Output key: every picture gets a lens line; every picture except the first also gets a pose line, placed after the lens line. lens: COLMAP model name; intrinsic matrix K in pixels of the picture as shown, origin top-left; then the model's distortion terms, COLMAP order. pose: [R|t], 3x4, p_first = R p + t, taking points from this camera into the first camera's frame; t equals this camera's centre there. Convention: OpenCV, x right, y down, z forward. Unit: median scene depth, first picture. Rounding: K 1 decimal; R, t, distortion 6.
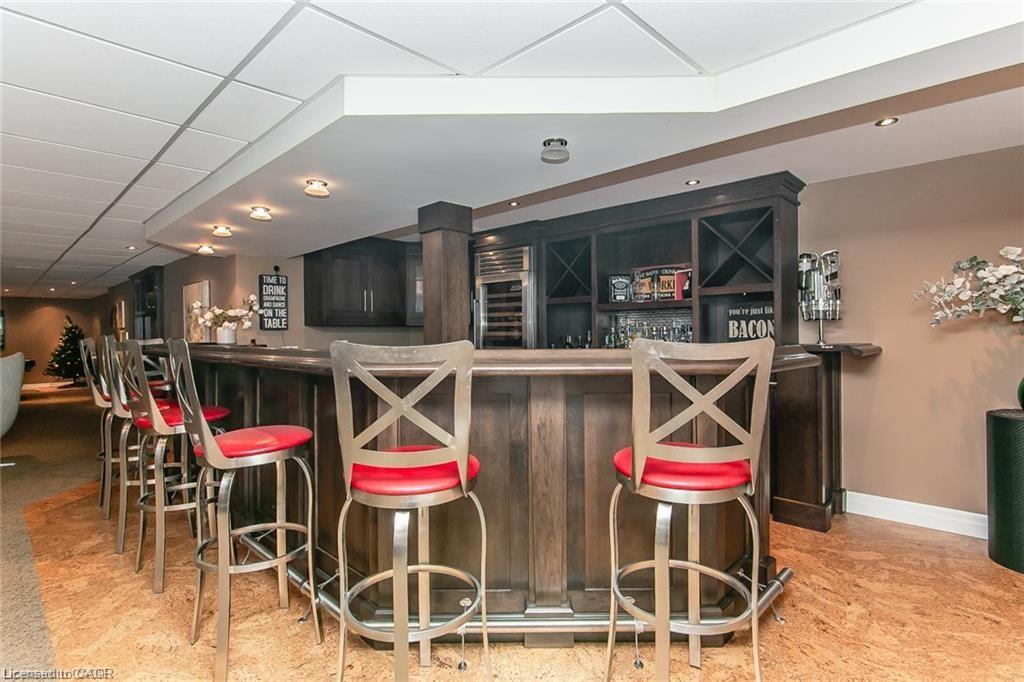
lens RADIAL K [[513.6, 0, 512.1], [0, 513.6, 335.2], [0, 0, 1]] dist [0.000015, -0.000148]
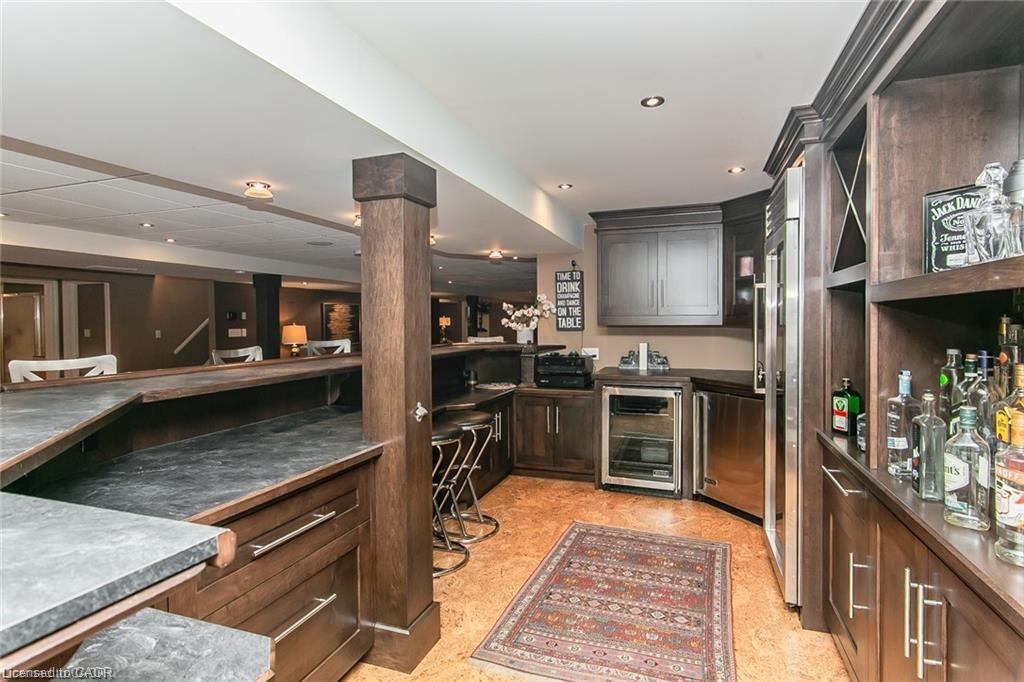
lens RADIAL K [[513.6, 0, 513.7], [0, 513.6, 335.0], [0, 0, 1]] dist [0.000015, -0.000148]
pose [[0.430427, 0.028190, -0.902185, 0.334347], [-0.009154, 0.999597, 0.026867, -0.025571], [0.902579, -0.003306, 0.430512, 0.512744]]
